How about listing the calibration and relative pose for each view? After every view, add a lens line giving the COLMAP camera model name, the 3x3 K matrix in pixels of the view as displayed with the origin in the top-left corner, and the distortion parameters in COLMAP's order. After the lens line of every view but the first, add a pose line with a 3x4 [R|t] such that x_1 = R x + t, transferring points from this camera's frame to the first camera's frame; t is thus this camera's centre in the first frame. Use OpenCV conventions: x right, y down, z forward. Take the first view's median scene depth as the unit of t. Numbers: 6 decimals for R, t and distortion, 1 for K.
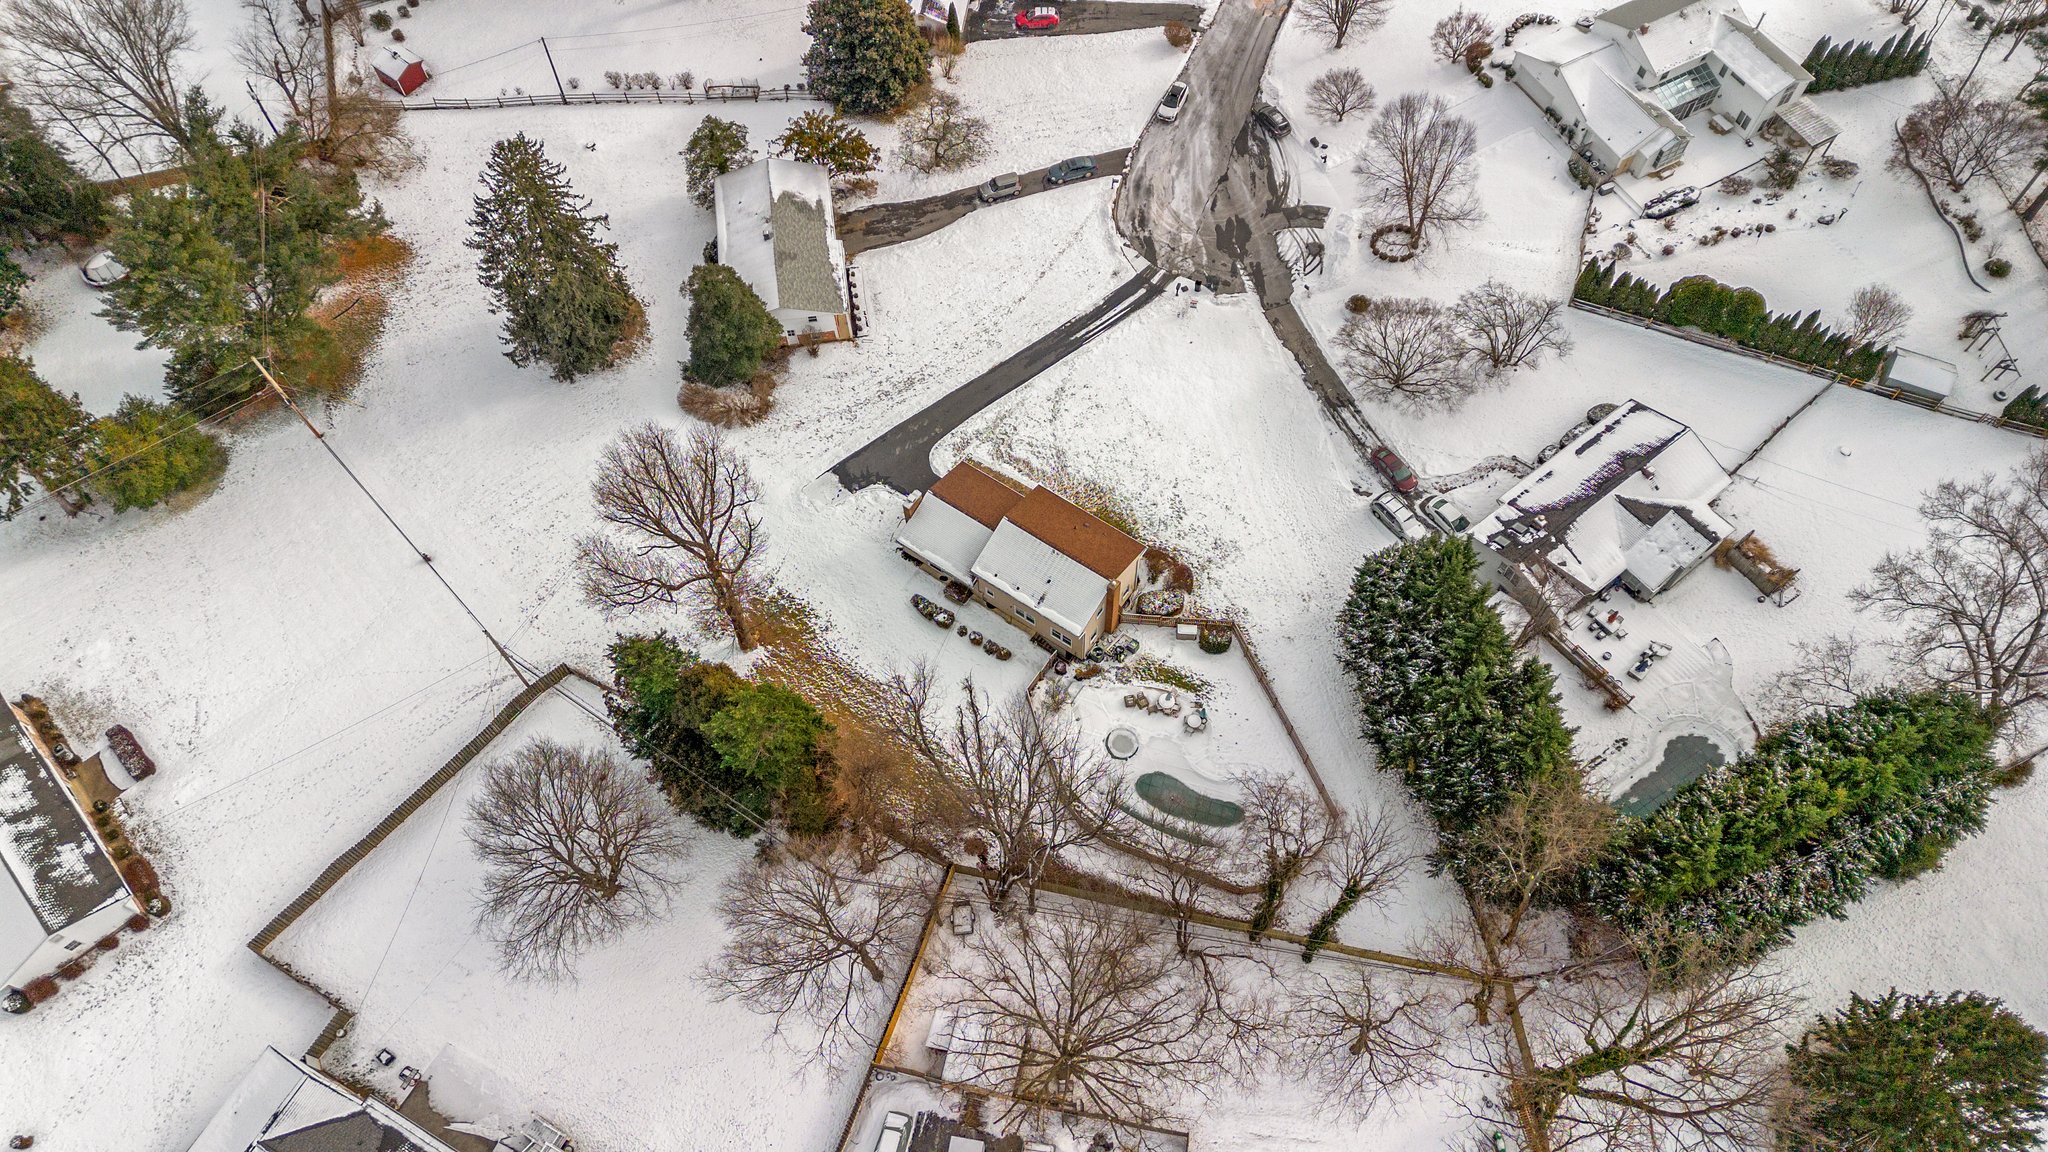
lens RADIAL K [[1448.7, 0, 1032.7], [0, 1448.7, 564.0], [0, 0, 1]] dist [0.059430, -0.060071]
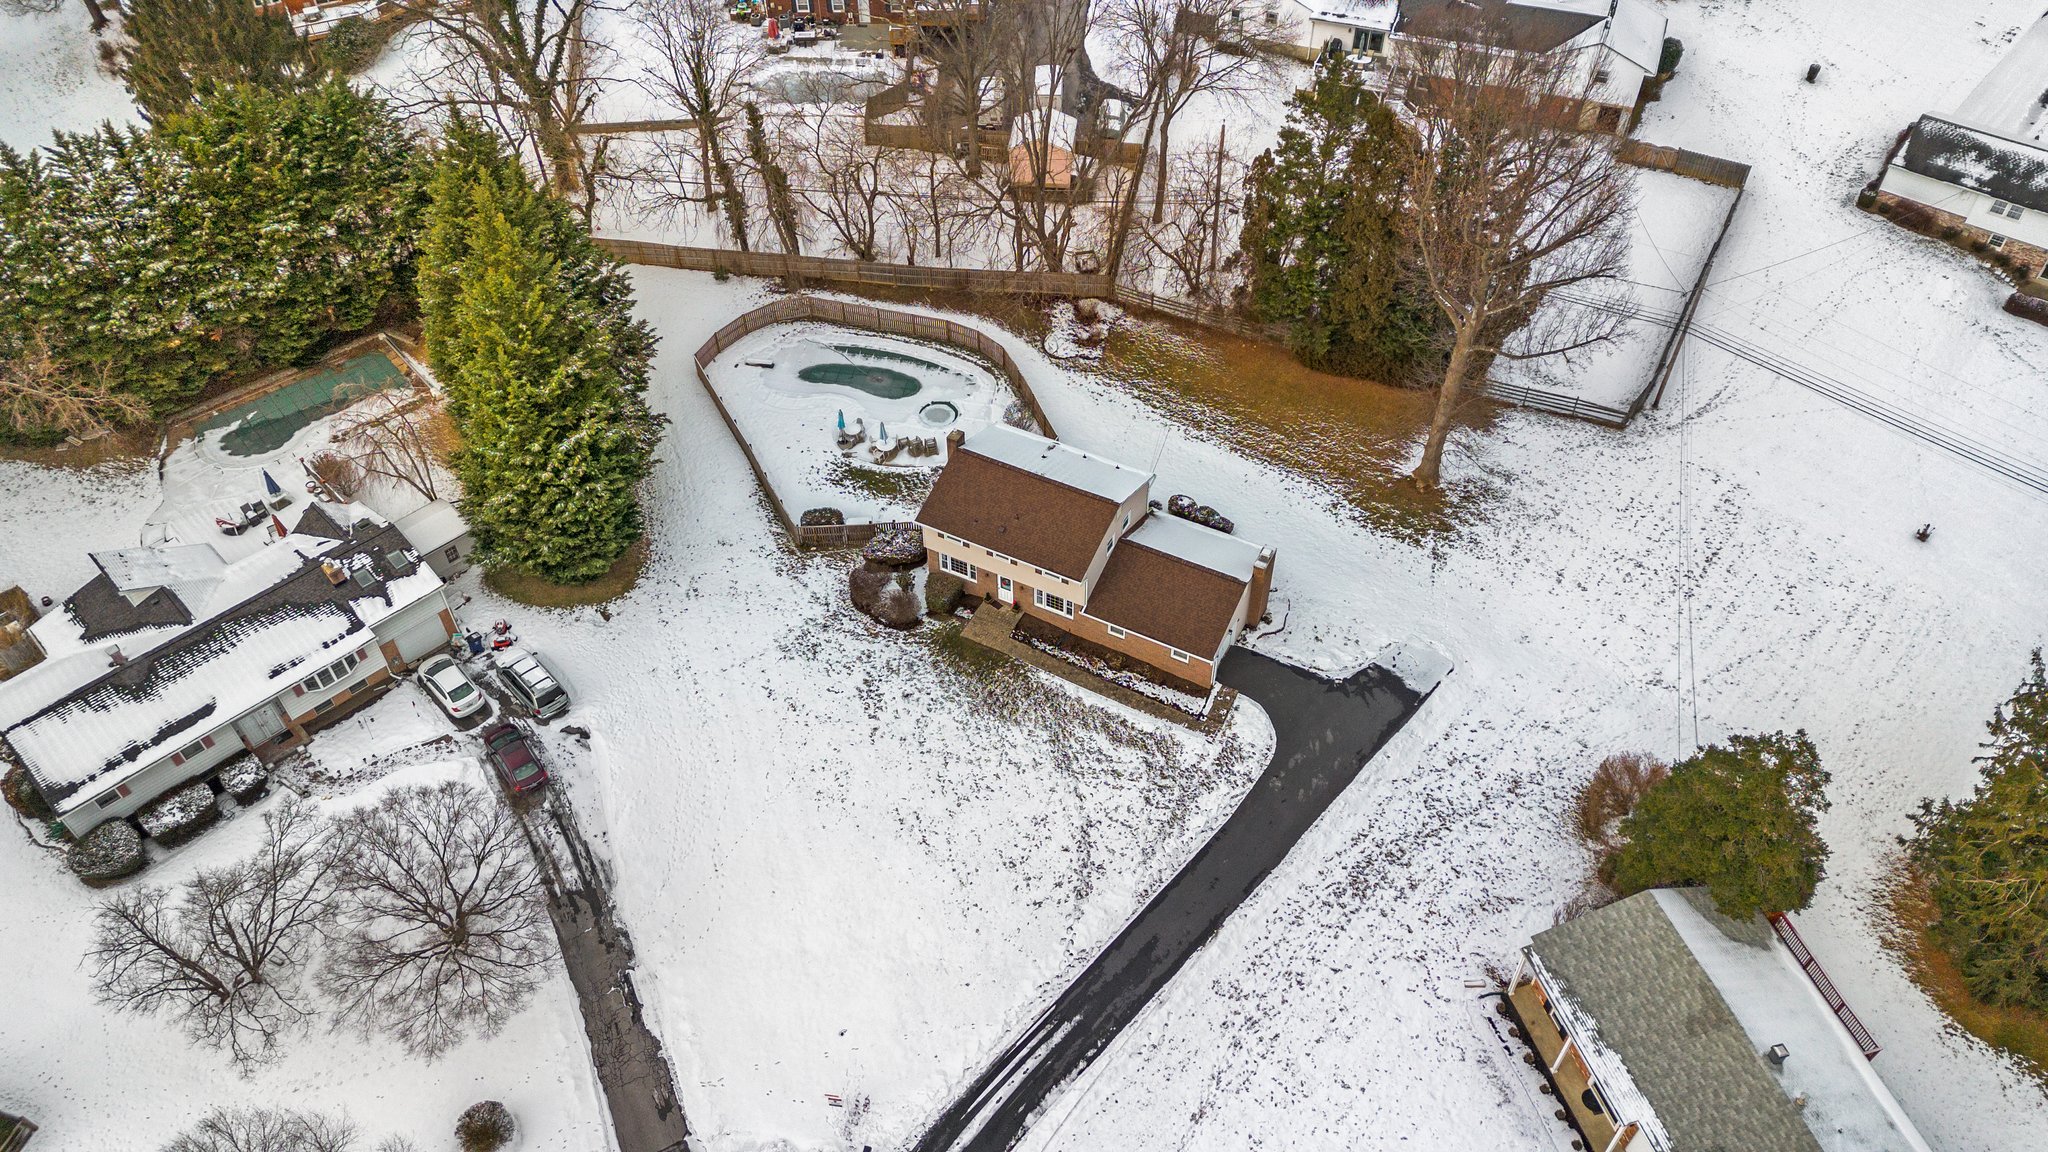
lens RADIAL K [[1448.7, 0, 1020.6], [0, 1448.7, 562.8], [0, 0, 1]] dist [0.059430, -0.060071]
pose [[-0.993021, 0.099654, -0.063073, 0.068772], [-0.088716, -0.278808, 0.956240, -0.646268], [0.077708, 0.955162, 0.285703, 0.763875]]
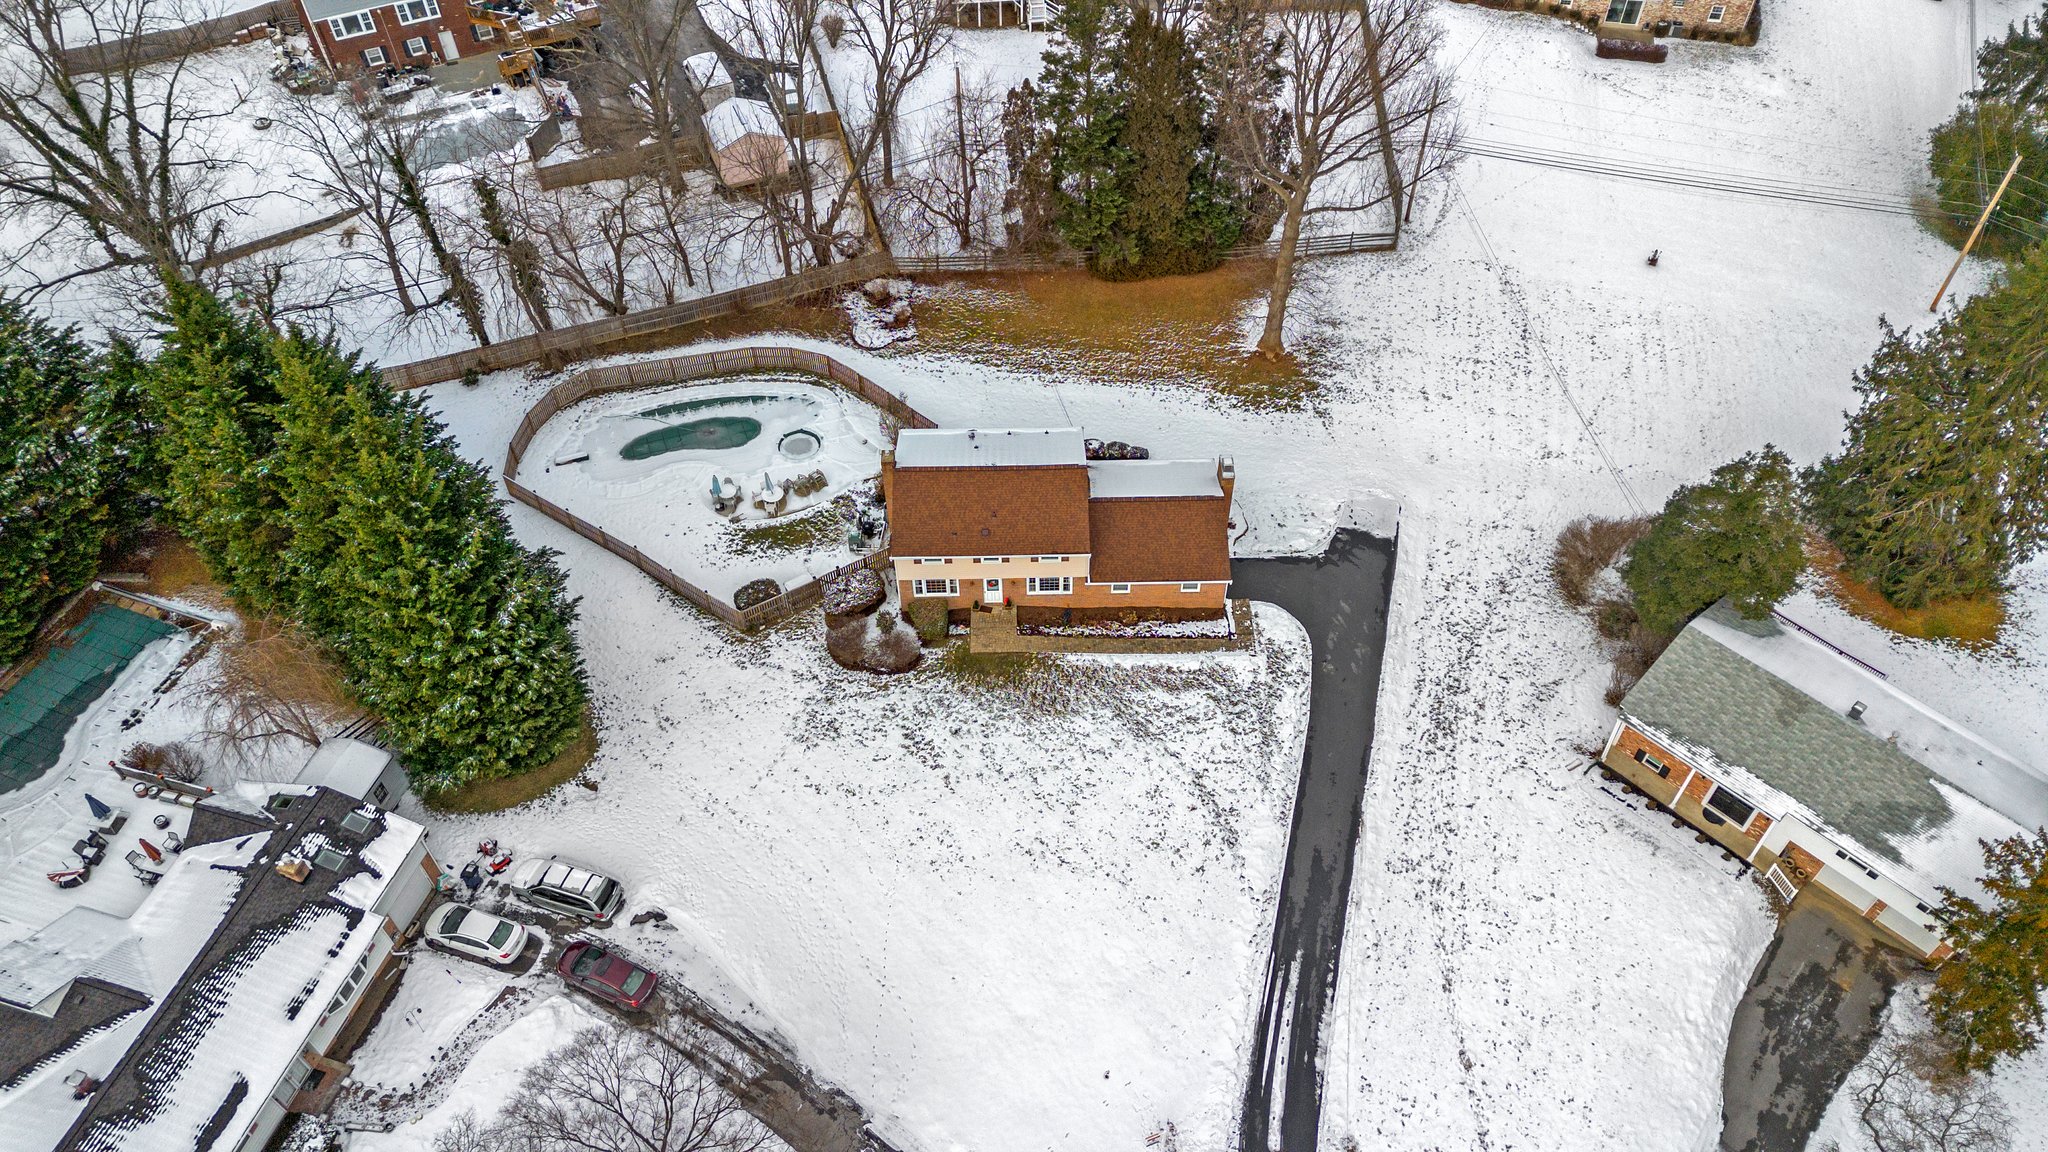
lens RADIAL K [[1448.7, 0, 1024.5], [0, 1448.7, 567.7], [0, 0, 1]] dist [0.059430, -0.060071]
pose [[-0.815774, 0.447656, -0.366220, 0.253256], [-0.495036, -0.212994, 0.842361, -0.554863], [0.299085, 0.868469, 0.395361, 0.708076]]
